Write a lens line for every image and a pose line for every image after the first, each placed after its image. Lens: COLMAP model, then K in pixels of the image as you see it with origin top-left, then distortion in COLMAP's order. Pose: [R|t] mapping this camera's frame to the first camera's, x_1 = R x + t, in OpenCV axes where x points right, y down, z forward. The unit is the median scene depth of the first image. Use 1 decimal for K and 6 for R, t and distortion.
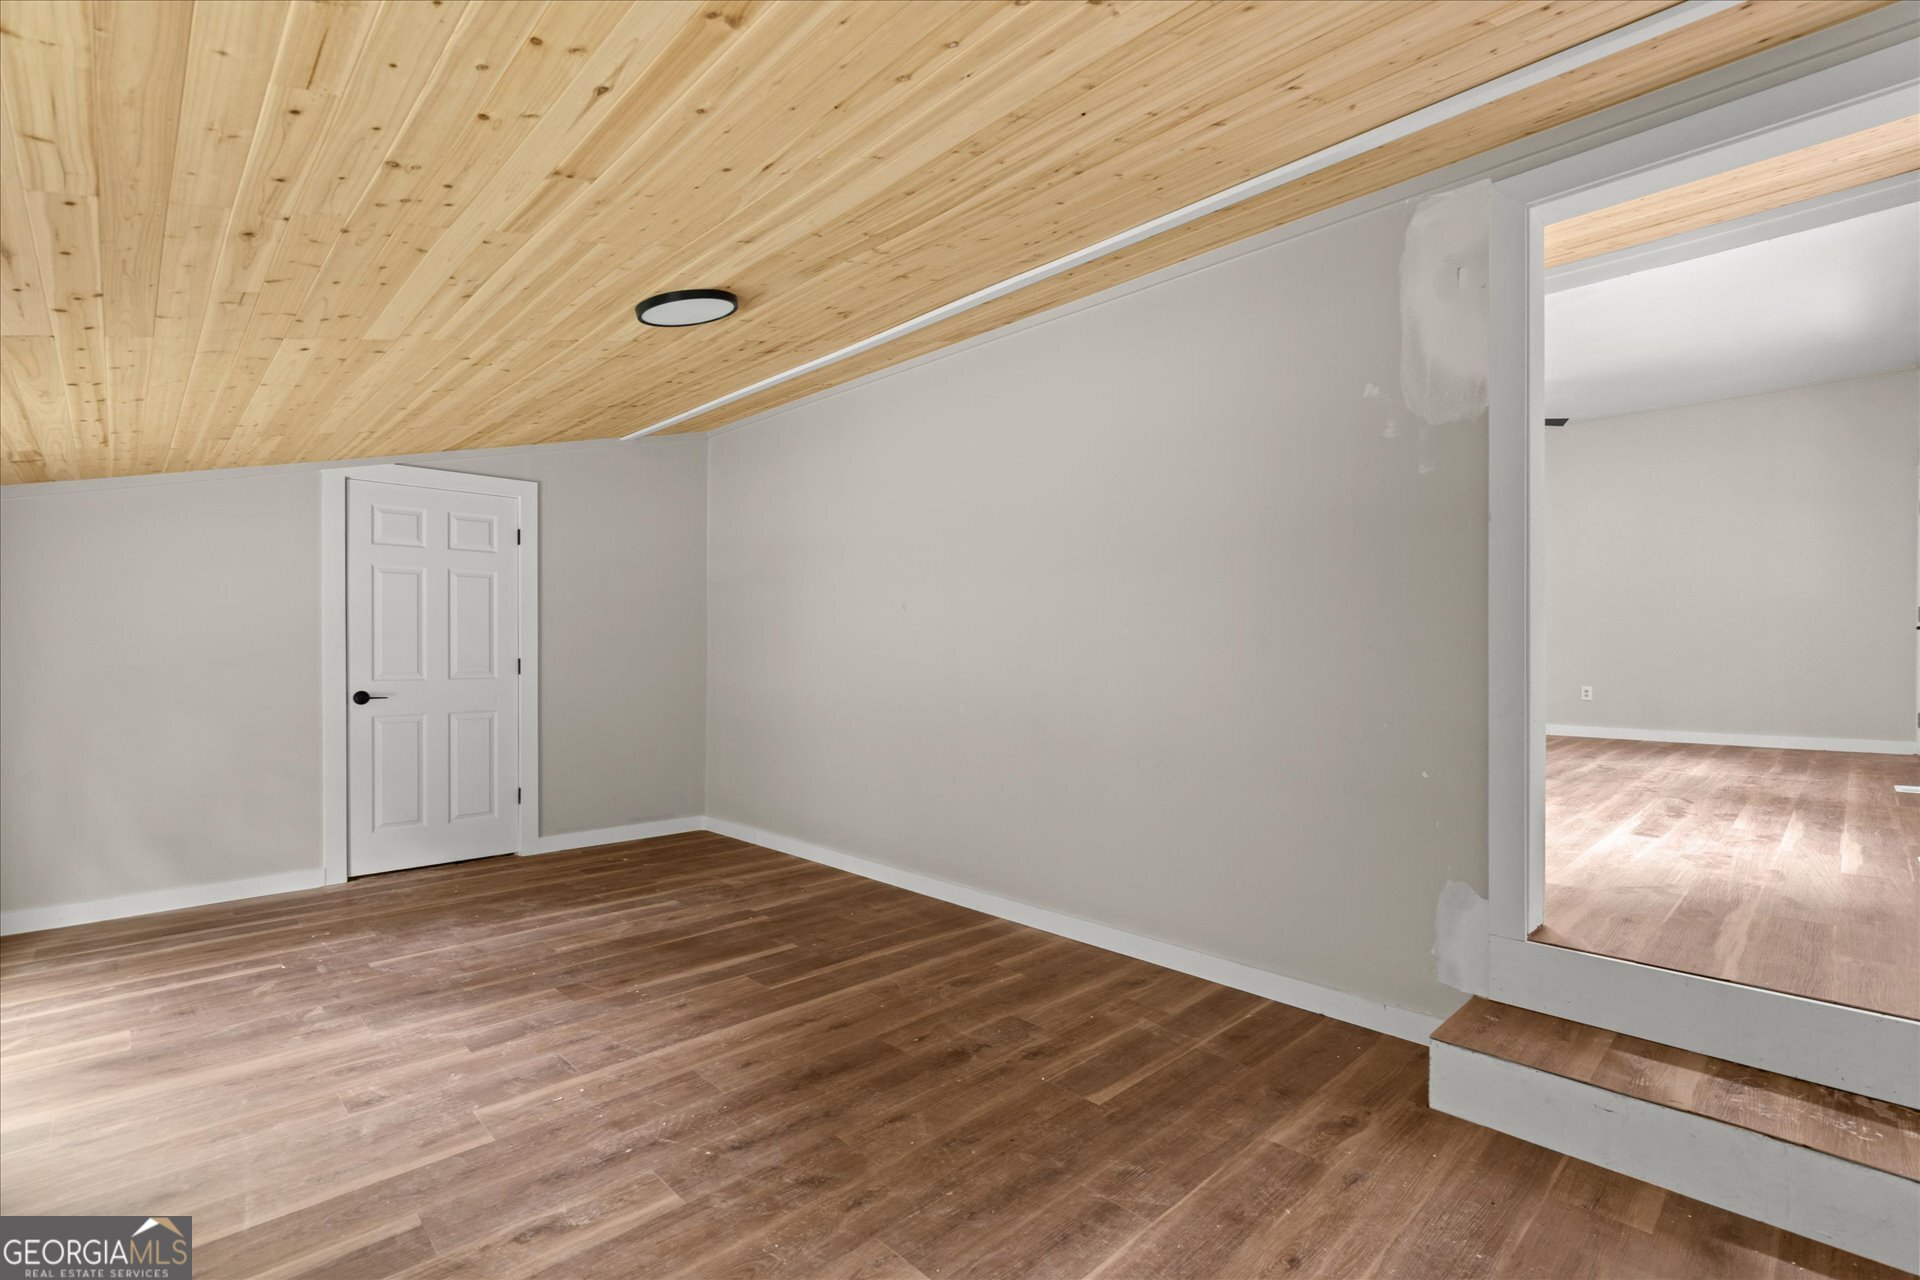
lens RADIAL K [[904.0, 0, 964.7], [0, 904.0, 634.4], [0, 0, 1]] dist [-0.002866, 0.000466]
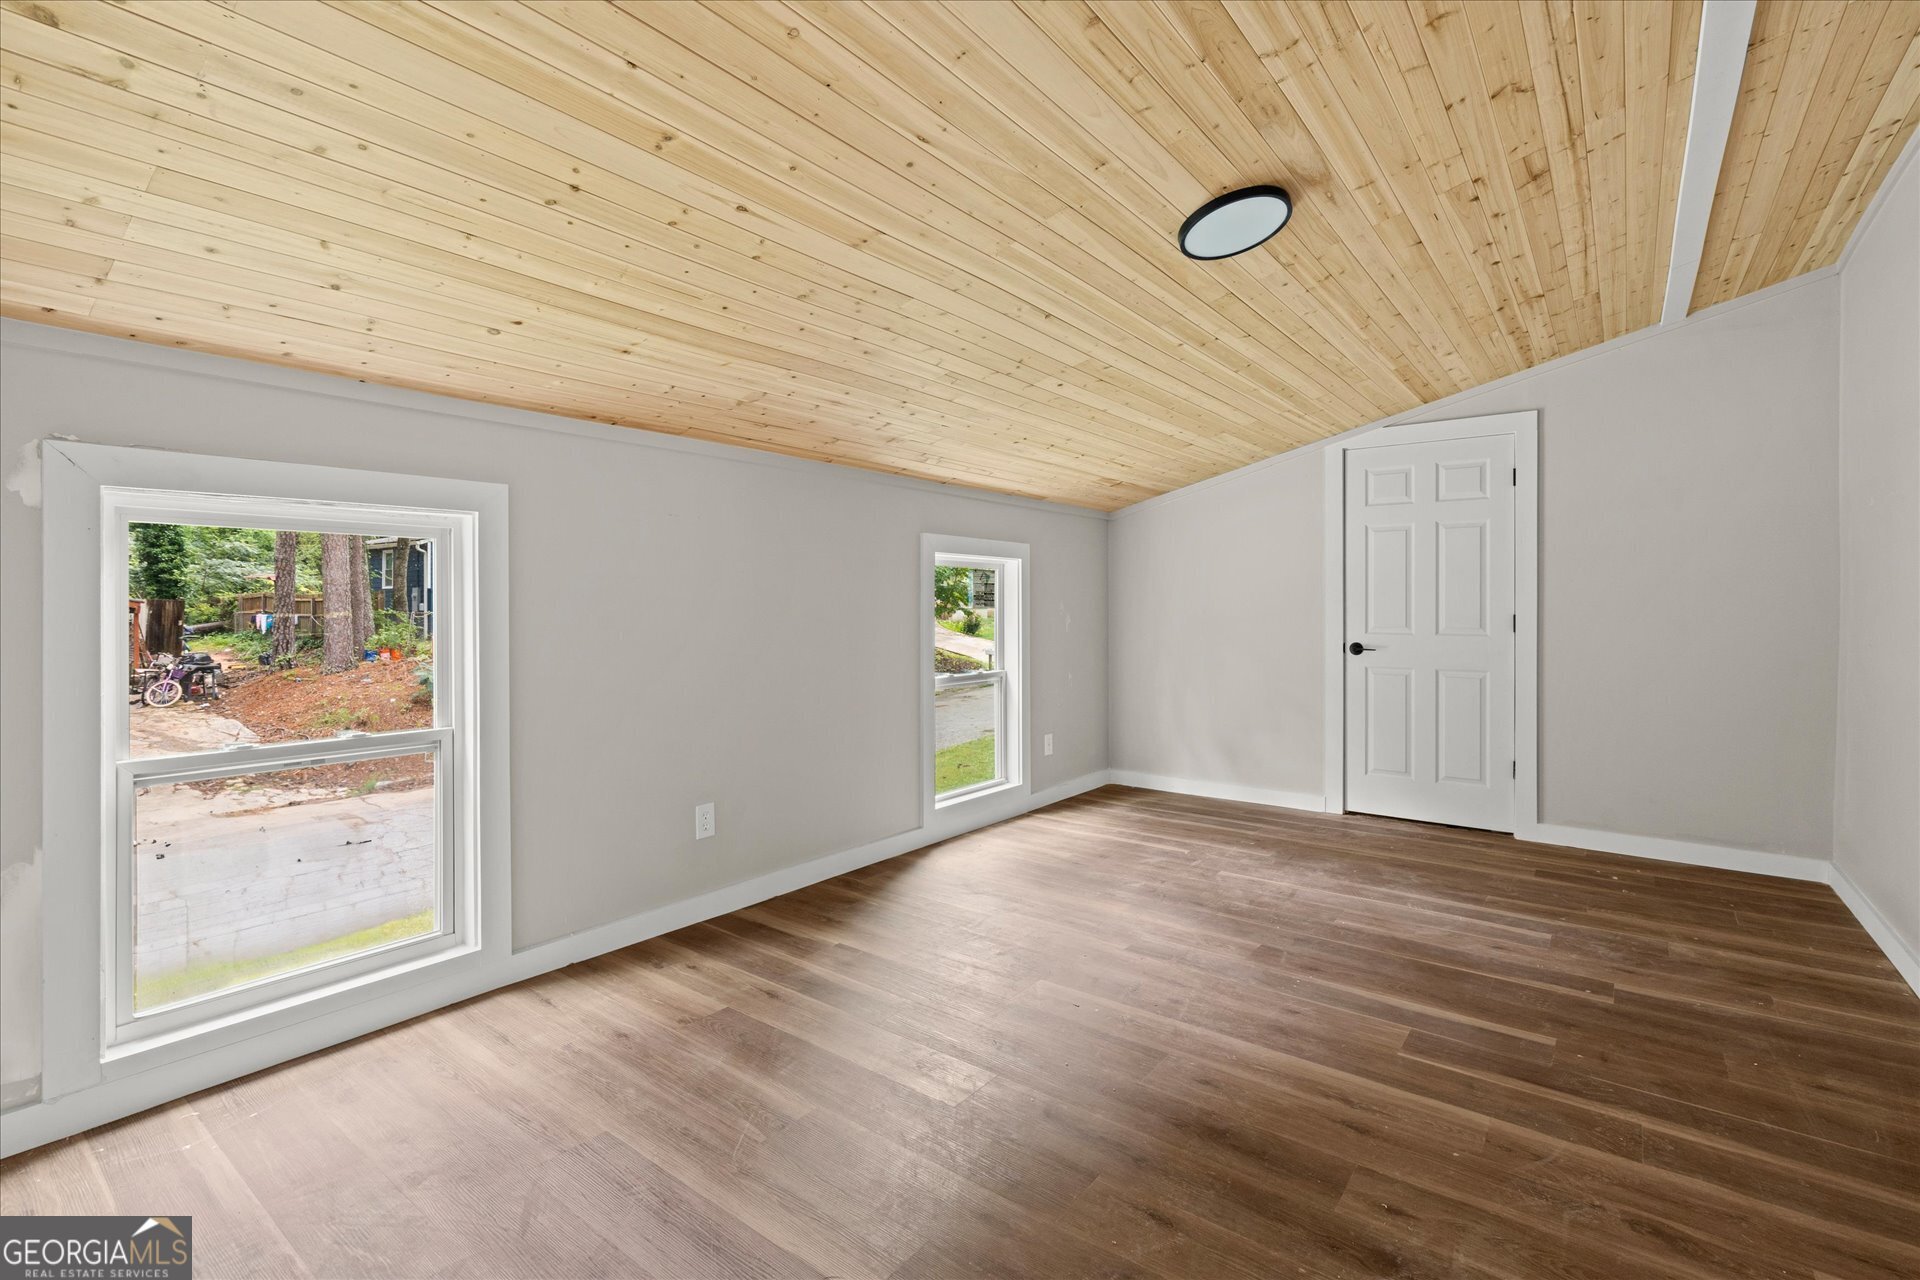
lens RADIAL K [[864.7, 0, 909.3], [0, 864.7, 589.0], [0, 0, 1]] dist [0.000263, 0.000079]
pose [[0.119269, -0.018415, -0.992691, 0.386485], [0.016307, 0.999729, -0.016586, 0.008721], [0.992728, -0.014210, 0.119537, 0.434386]]
